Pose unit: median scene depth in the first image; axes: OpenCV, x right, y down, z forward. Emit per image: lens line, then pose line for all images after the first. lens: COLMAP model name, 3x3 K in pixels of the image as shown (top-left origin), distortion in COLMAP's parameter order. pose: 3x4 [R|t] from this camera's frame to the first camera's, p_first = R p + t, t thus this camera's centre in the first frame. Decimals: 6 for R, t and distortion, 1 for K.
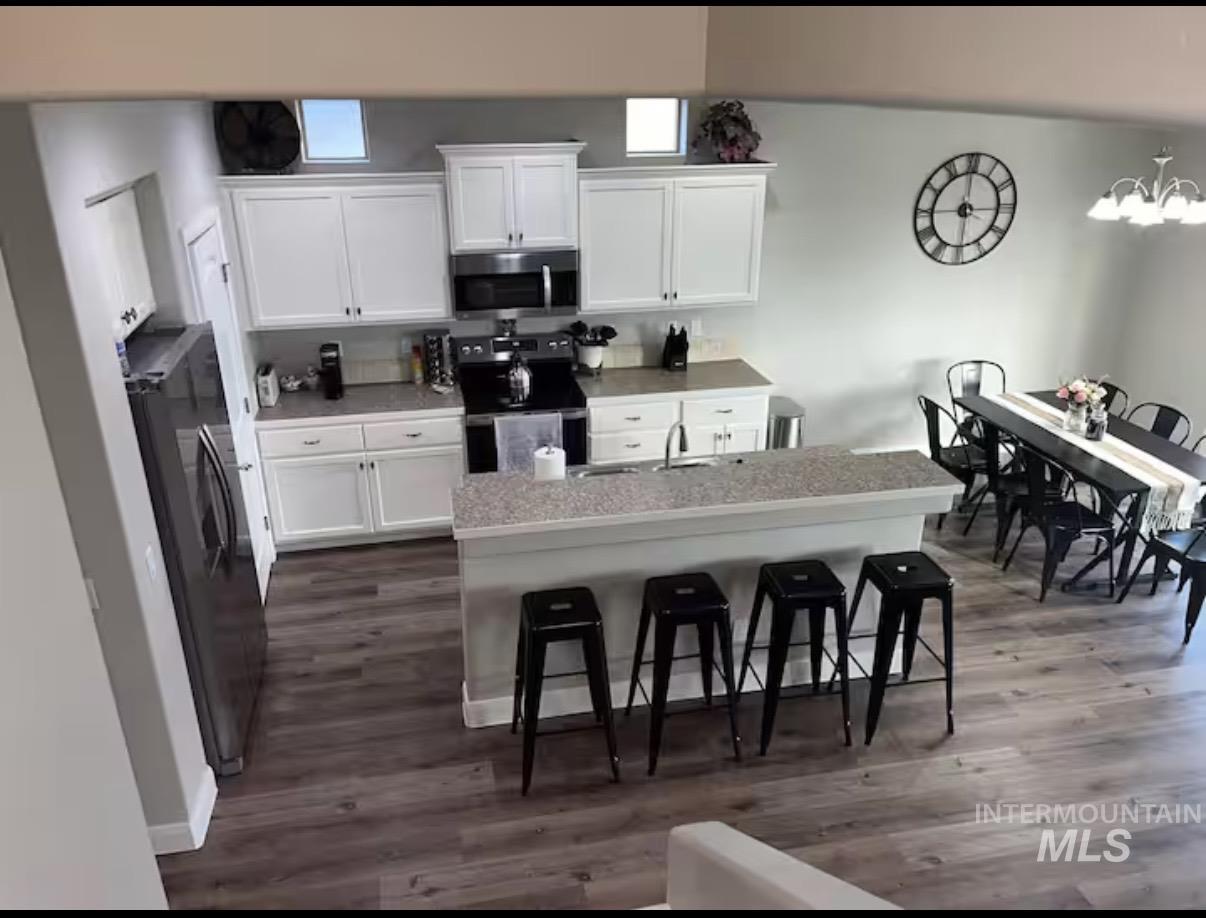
lens RADIAL K [[906.9, 0, 600.3], [0, 906.9, 456.5], [0, 0, 1]] dist [0.077600, -0.101898]
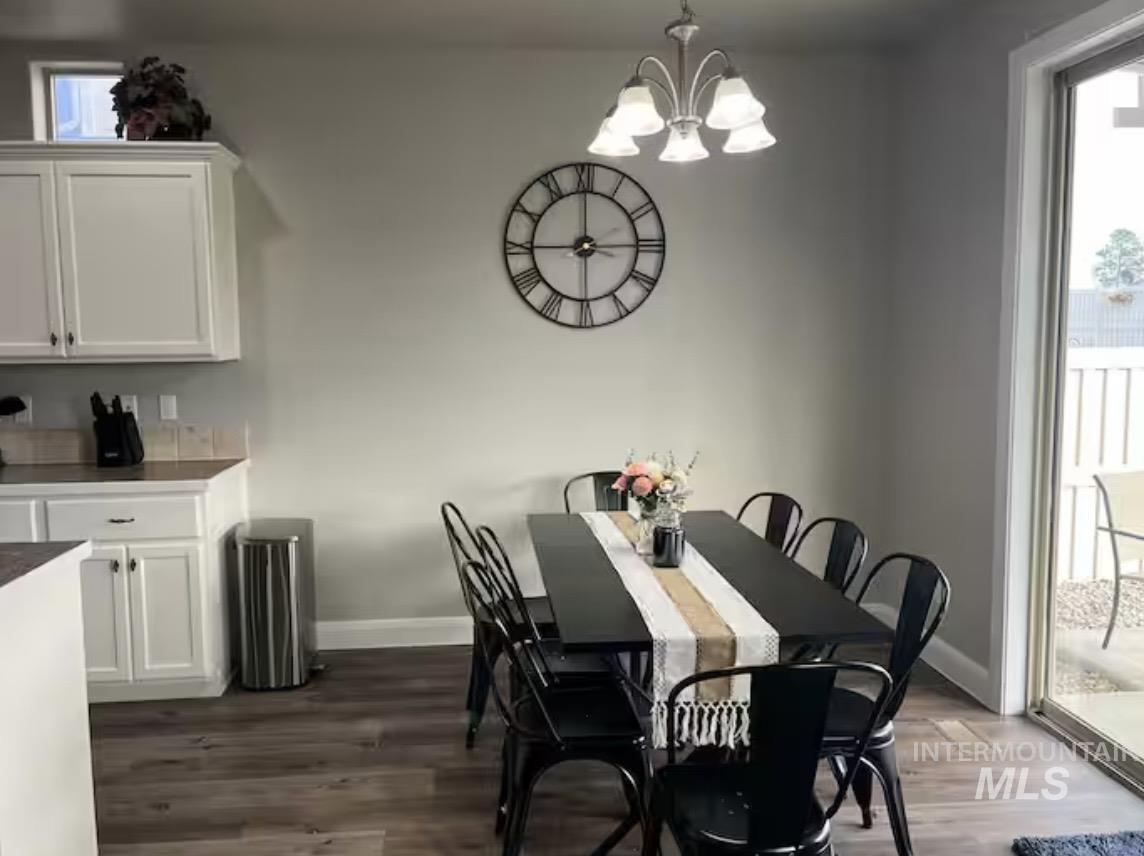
lens RADIAL K [[867.7, 0, 572.0], [0, 867.7, 428.0], [0, 0, 1]] dist [0.000723, -0.000710]
pose [[0.993113, 0.009145, -0.116800, 0.524550], [-0.044543, 0.951557, -0.304229, 0.055084], [0.108360, 0.307337, 0.945411, 0.504336]]
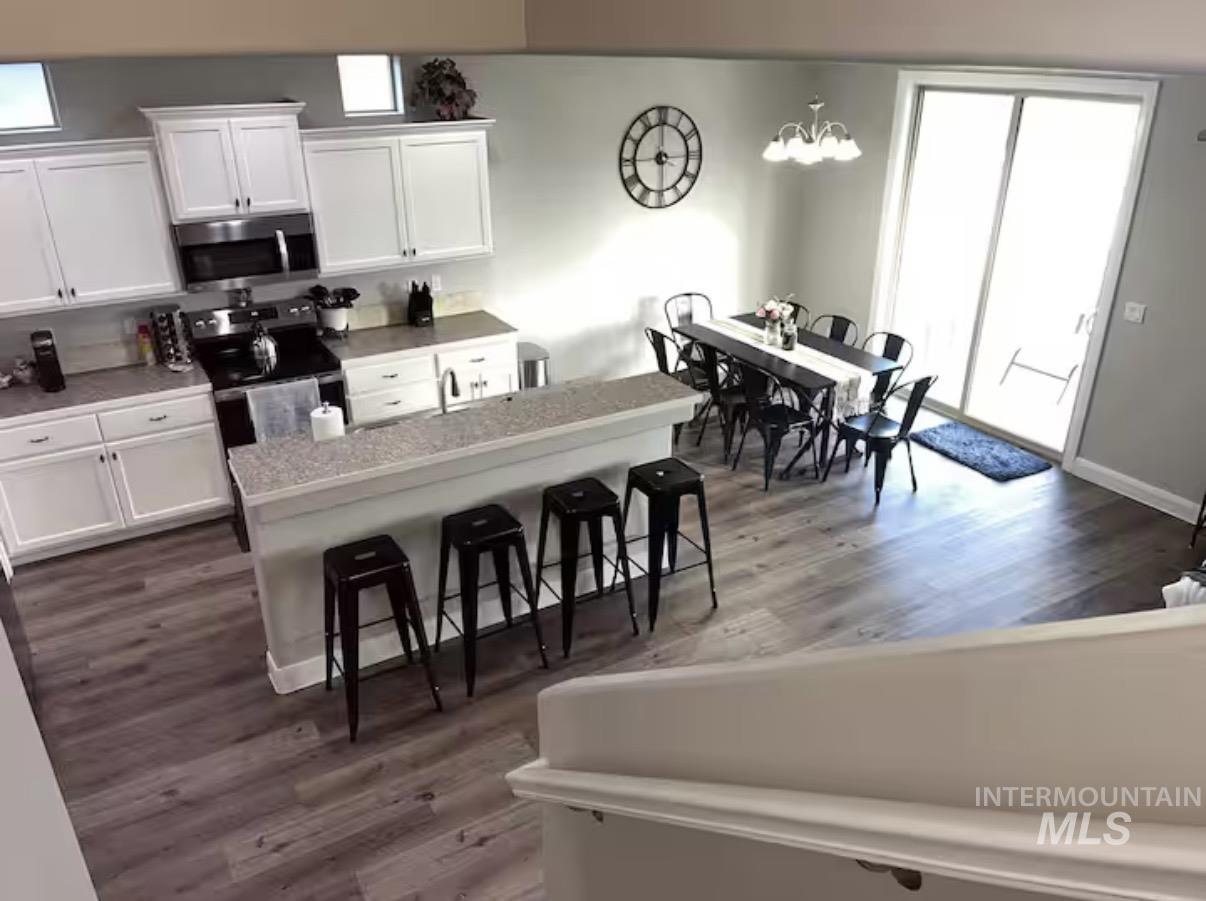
lens RADIAL K [[908.8, 0, 603.0], [0, 908.8, 450.5], [0, 0, 1]] dist [0.050560, -0.055117]
pose [[0.945195, -0.138114, 0.295856, -0.053342], [0.128446, 0.990354, 0.051968, 0.018764], [-0.300180, -0.011119, 0.953818, -0.046426]]
